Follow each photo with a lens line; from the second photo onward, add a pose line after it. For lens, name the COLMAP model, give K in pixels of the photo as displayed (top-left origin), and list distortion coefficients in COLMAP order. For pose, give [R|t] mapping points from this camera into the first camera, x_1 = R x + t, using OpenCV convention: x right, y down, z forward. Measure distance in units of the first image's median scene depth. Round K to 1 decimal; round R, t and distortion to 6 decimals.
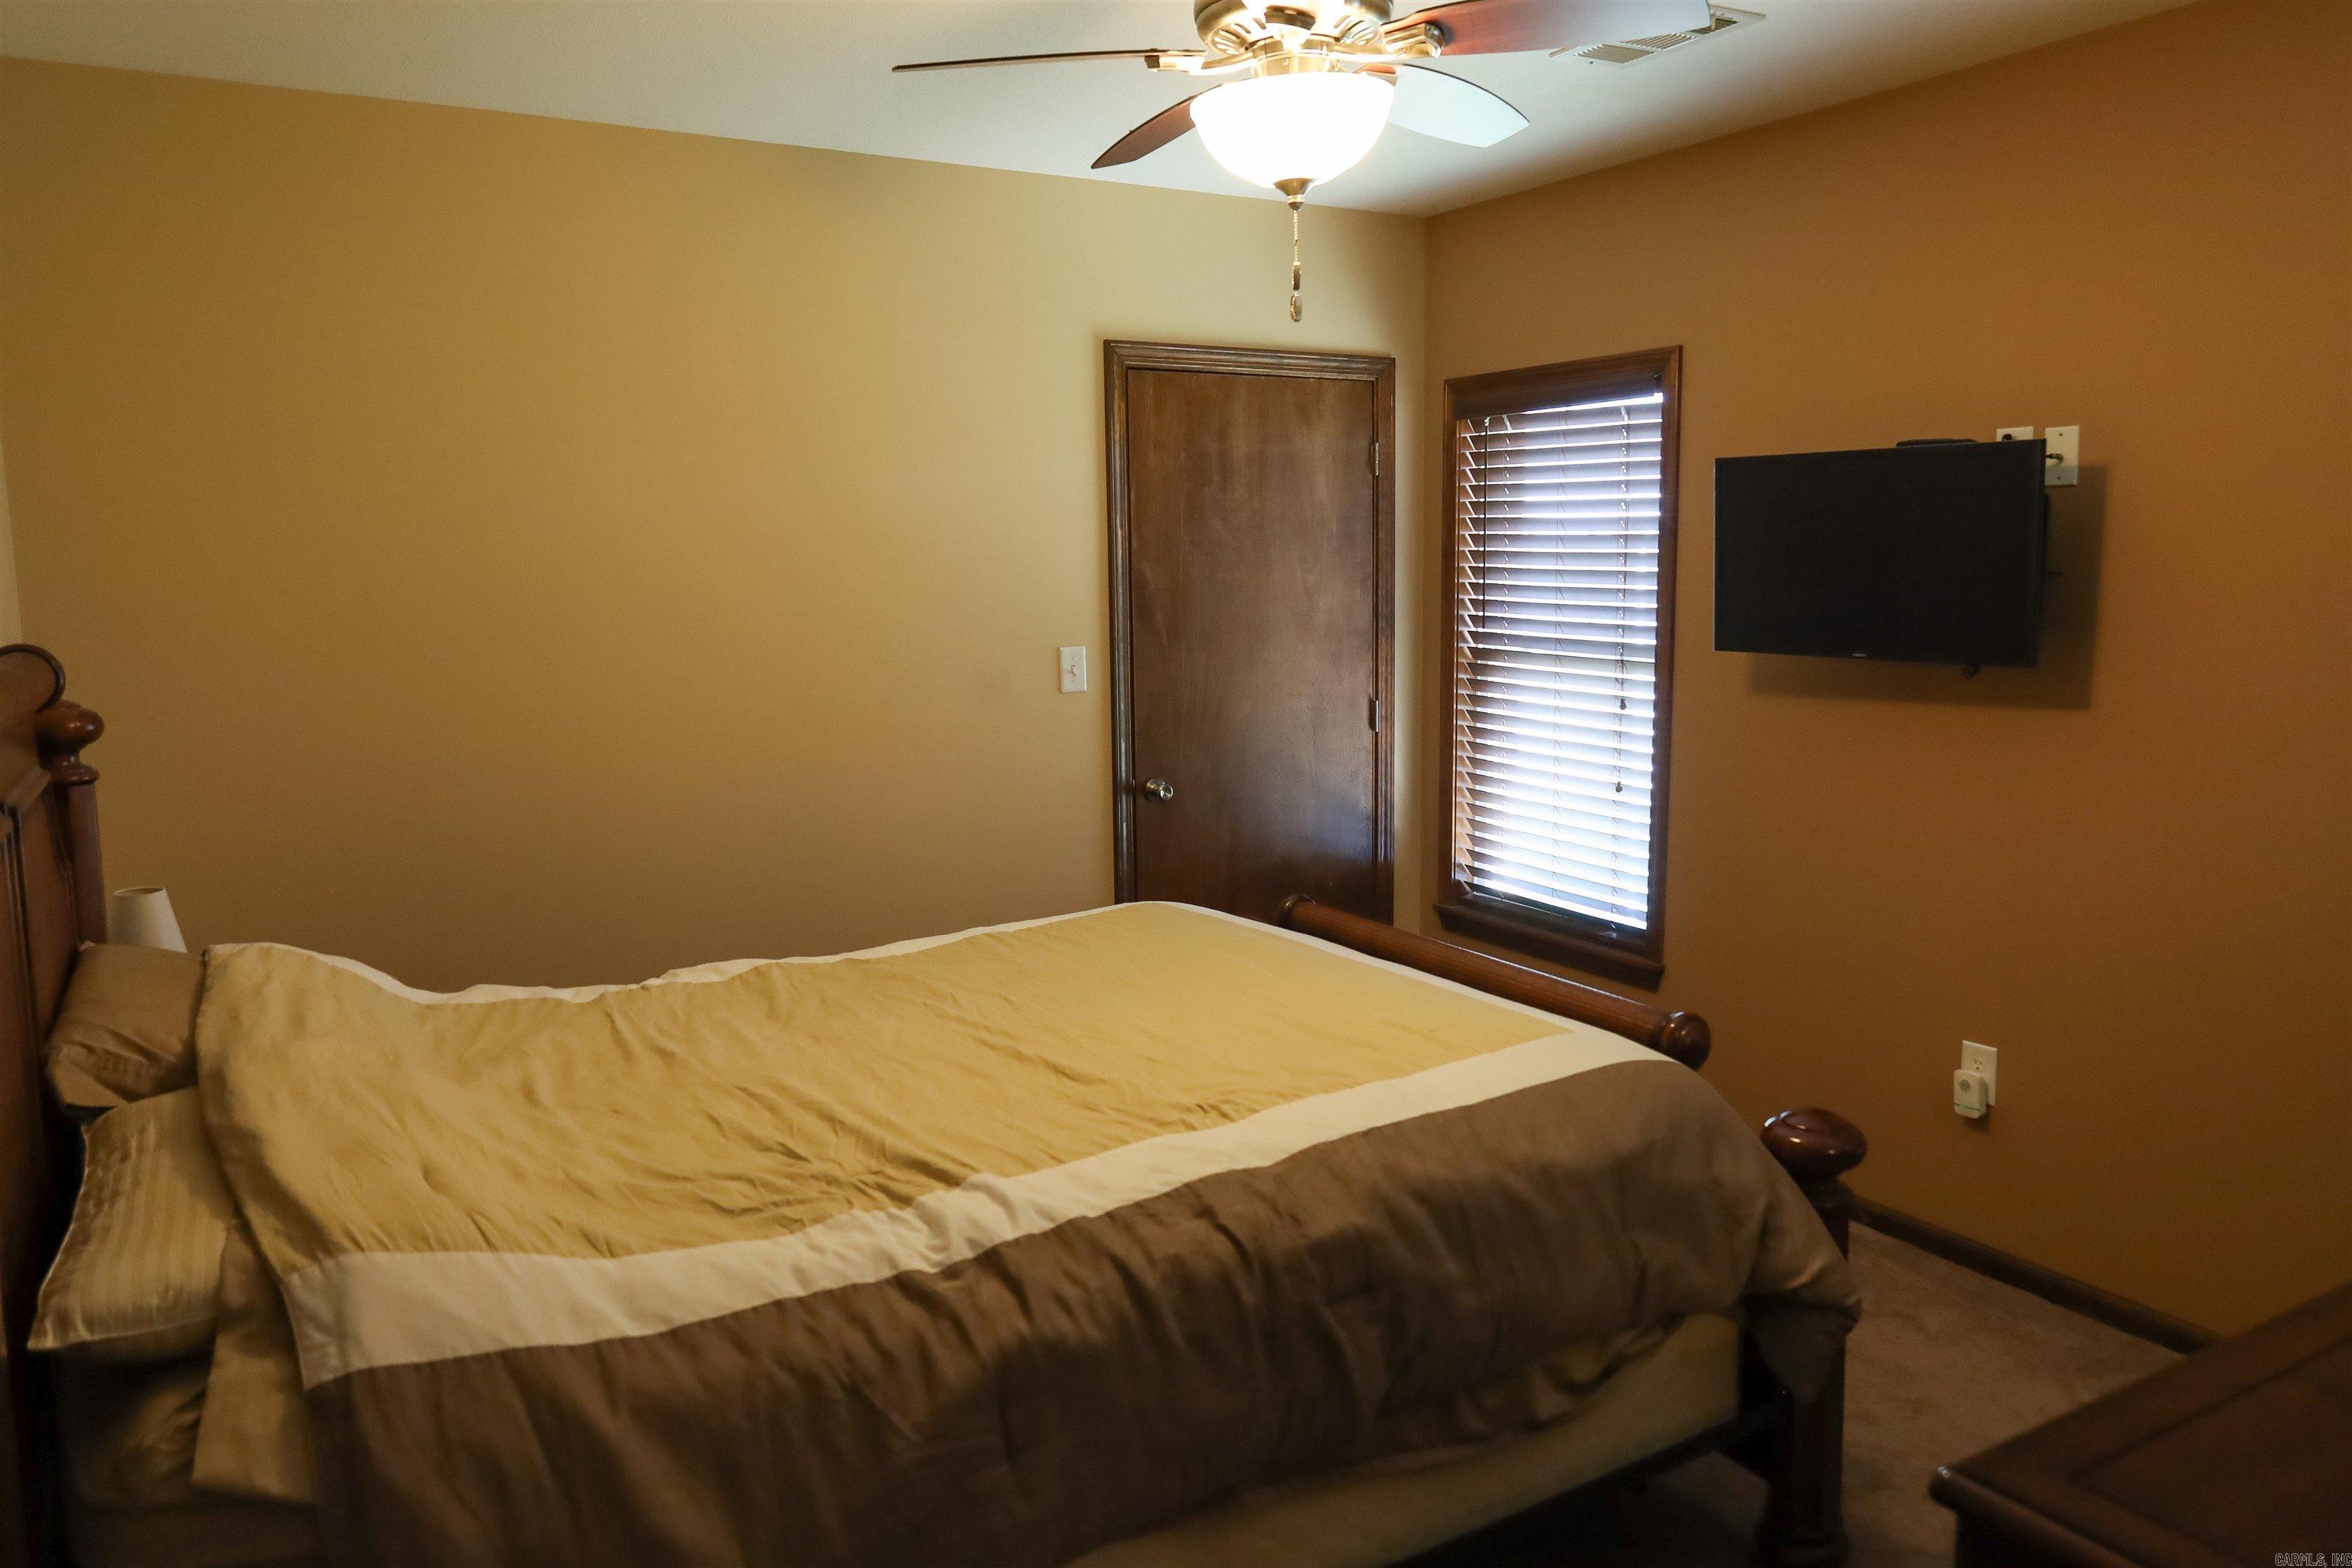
lens RADIAL K [[1662.2, 0, 1188.2], [0, 1662.2, 787.3], [0, 0, 1]] dist [-0.009775, -0.001997]
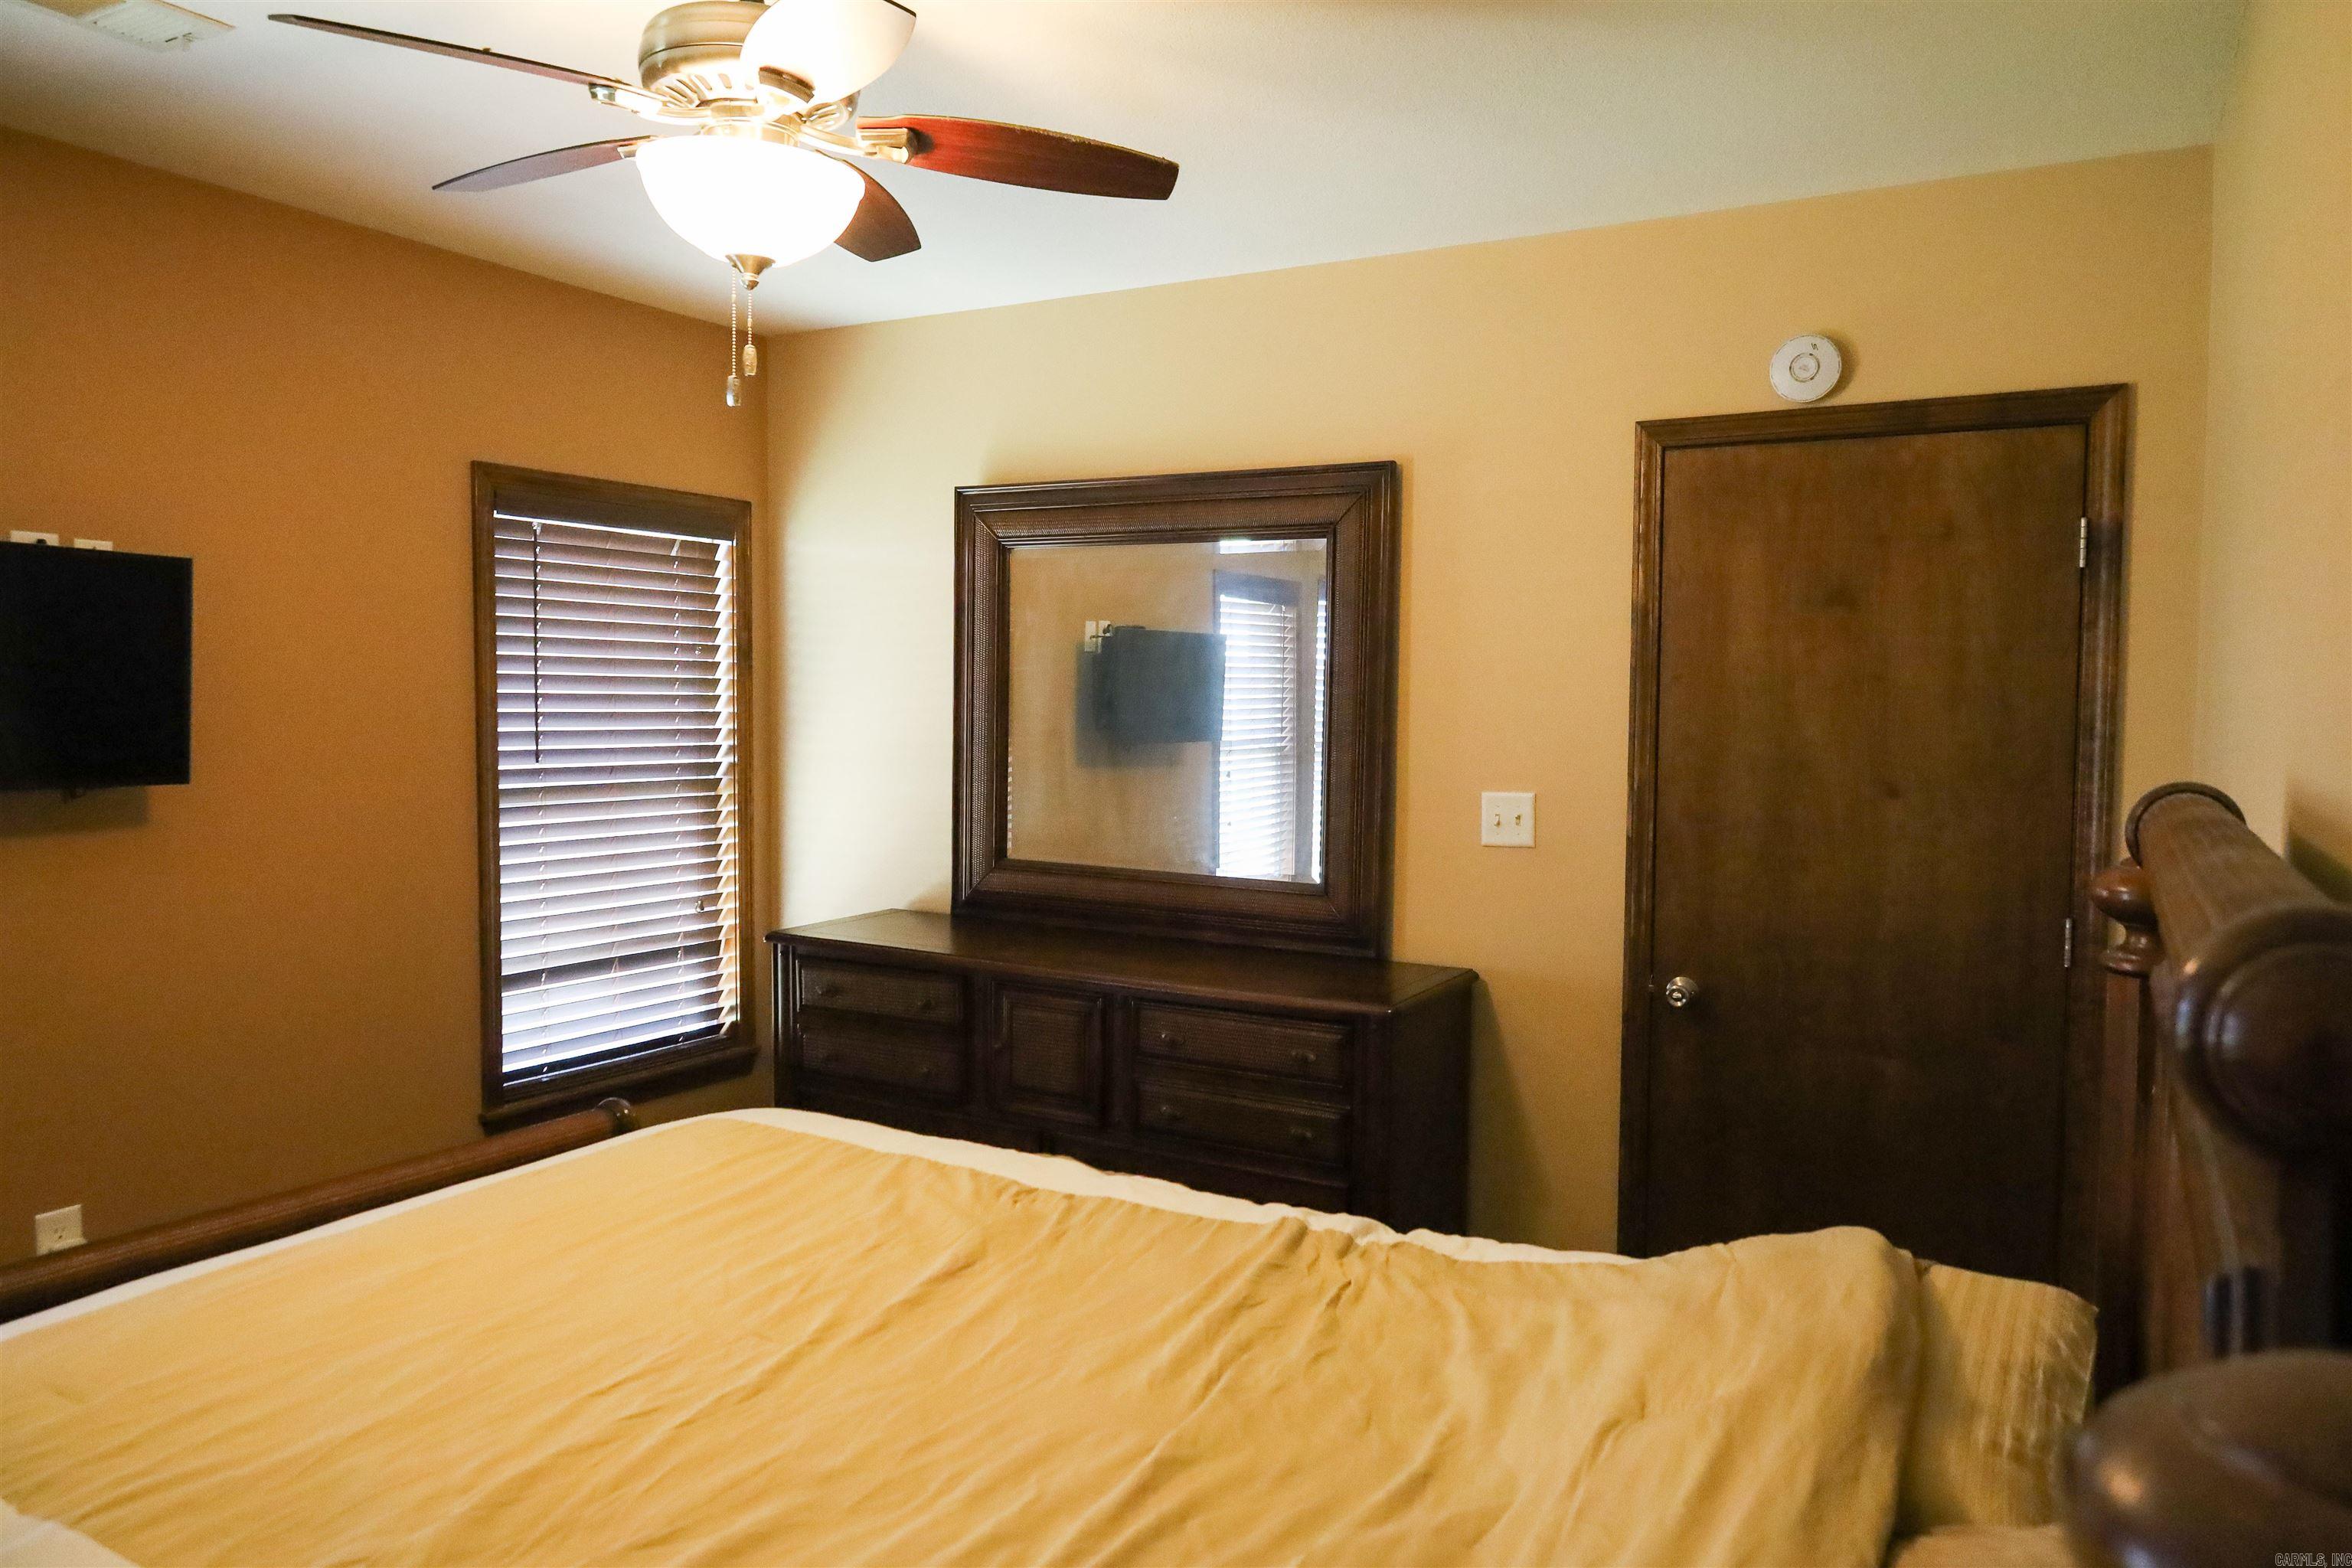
lens RADIAL K [[1600.3, 0, 1187.3], [0, 1600.3, 786.6], [0, 0, 1]] dist [-0.006440, -0.004147]
pose [[-0.495563, -0.045930, 0.867357, -0.774742], [0.118844, 0.985623, 0.120094, -0.142453], [-0.860403, 0.162594, -0.482980, 1.182929]]
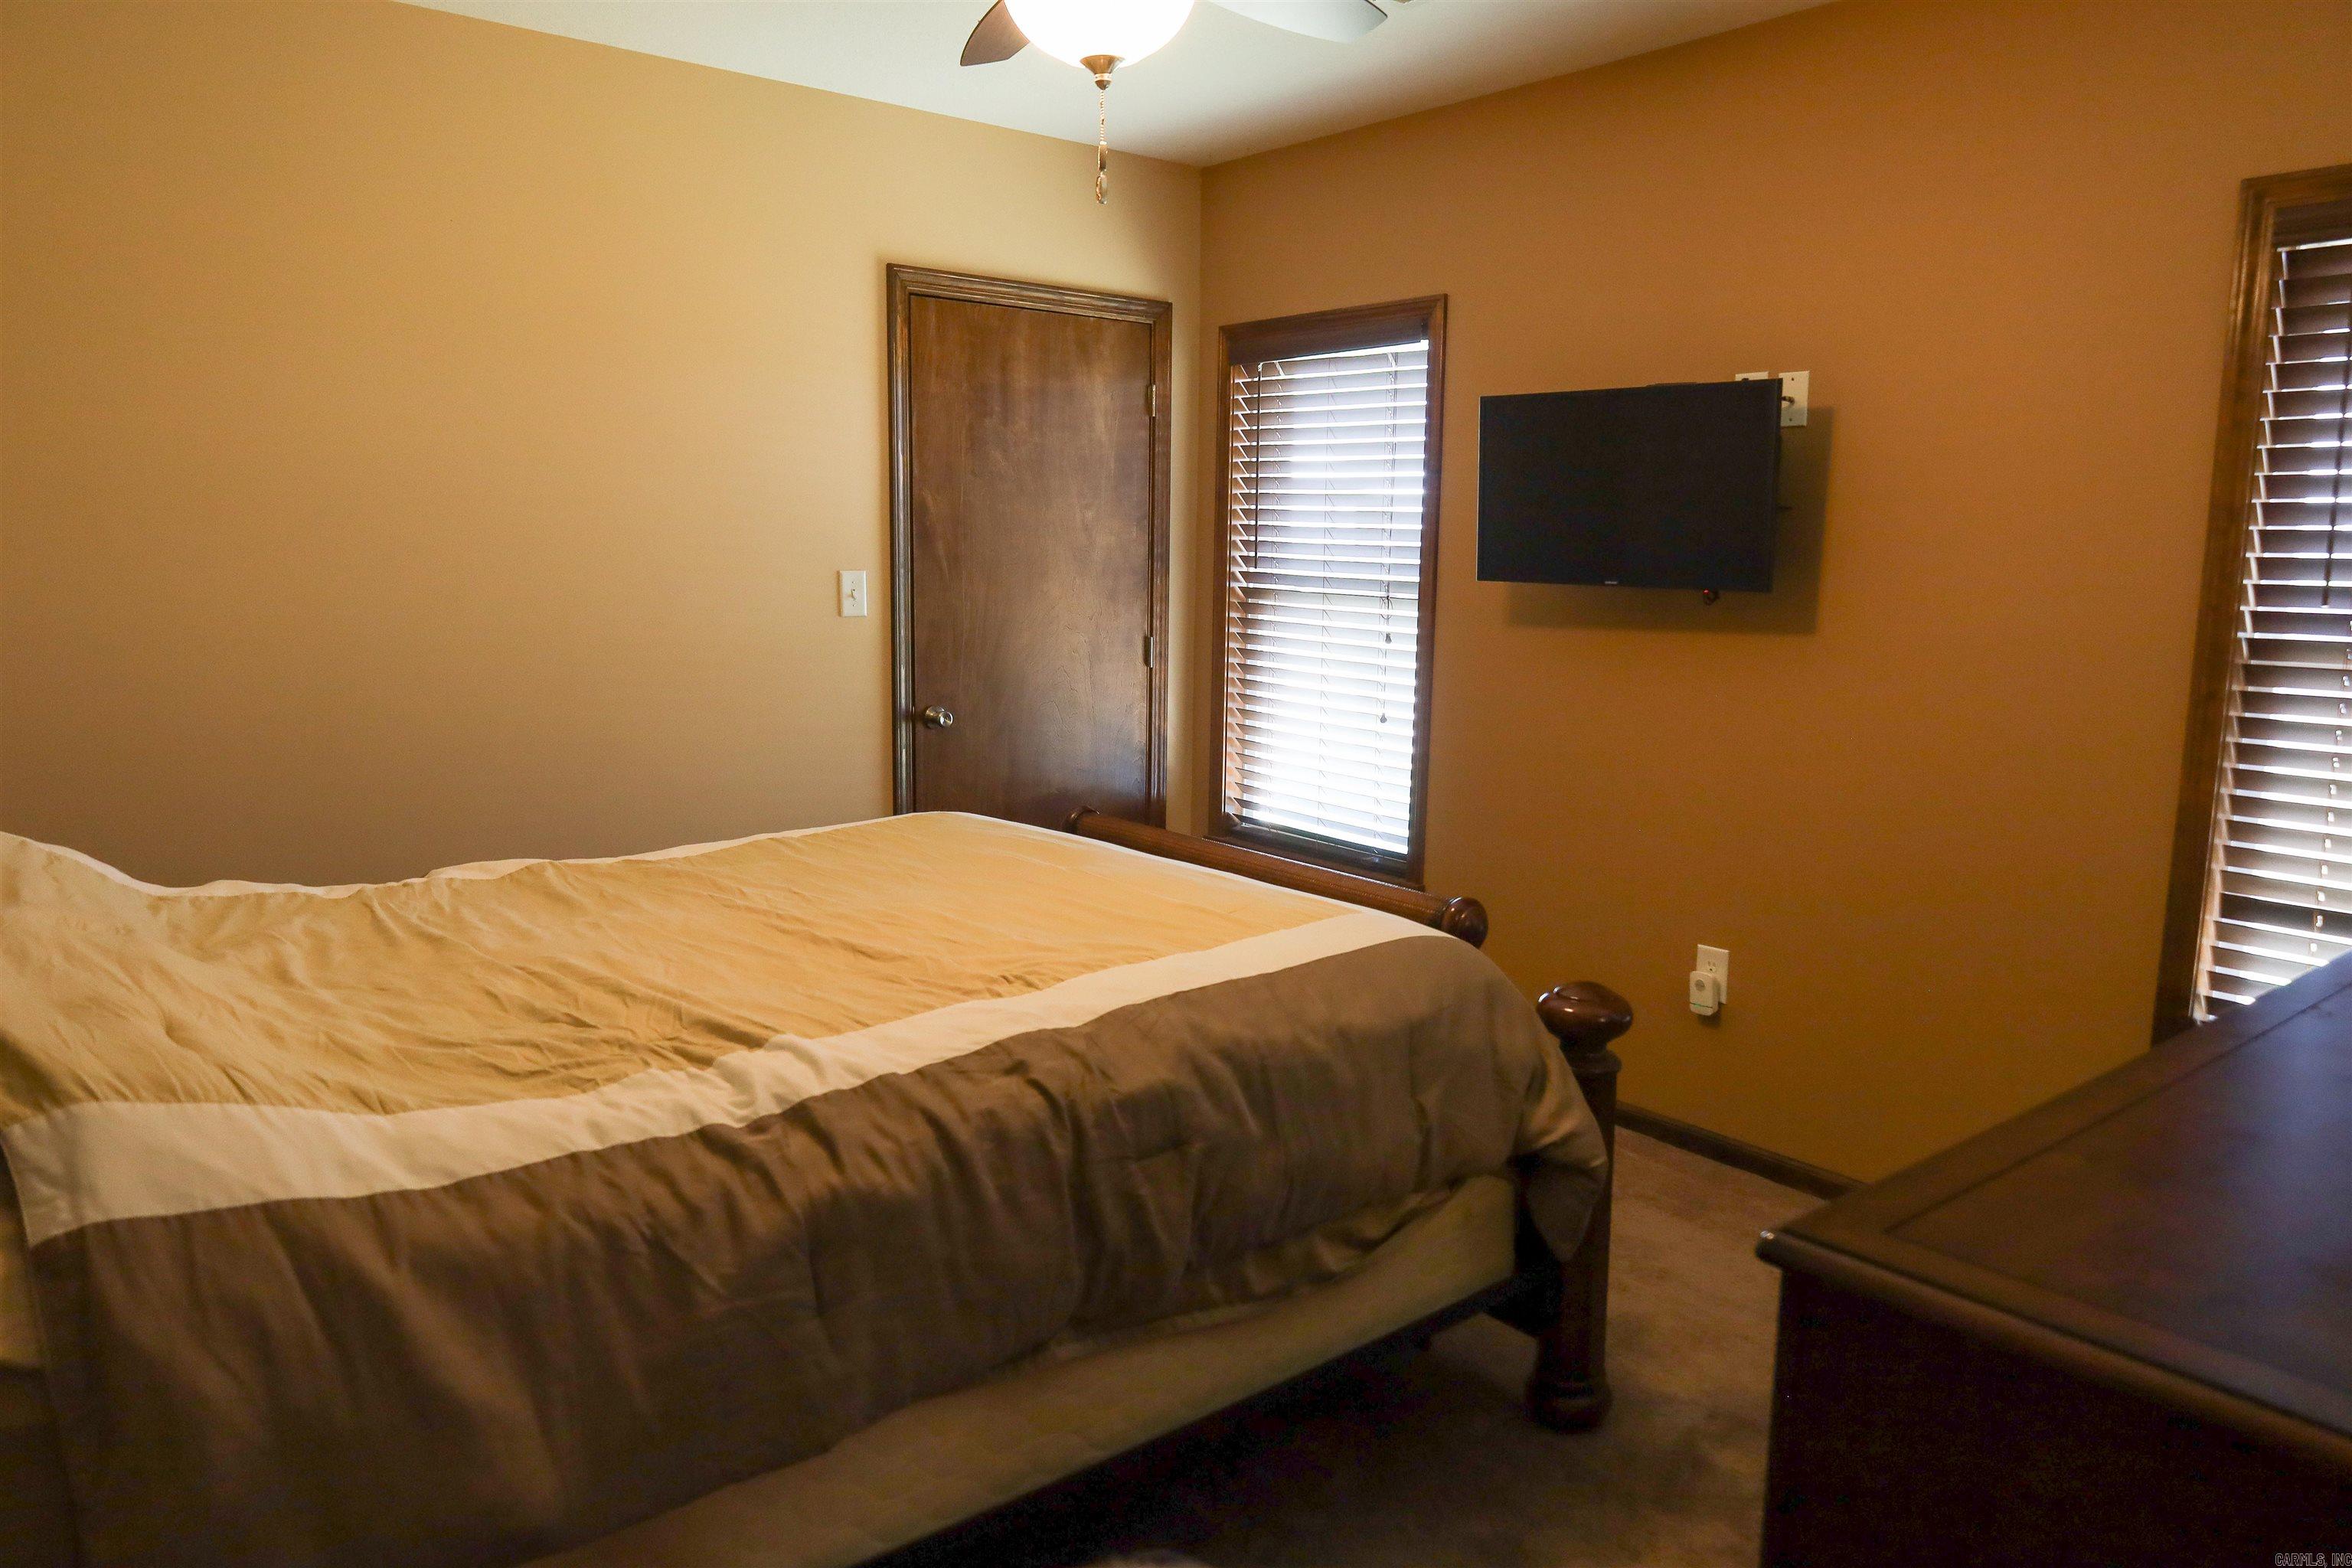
lens RADIAL K [[1600.3, 0, 1187.3], [0, 1600.3, 786.6], [0, 0, 1]] dist [-0.006440, -0.004147]
pose [[0.988595, 0.005364, 0.150503, -0.026033], [-0.007017, 0.999921, 0.010455, 0.059079], [-0.150435, -0.011392, 0.988554, 0.032594]]
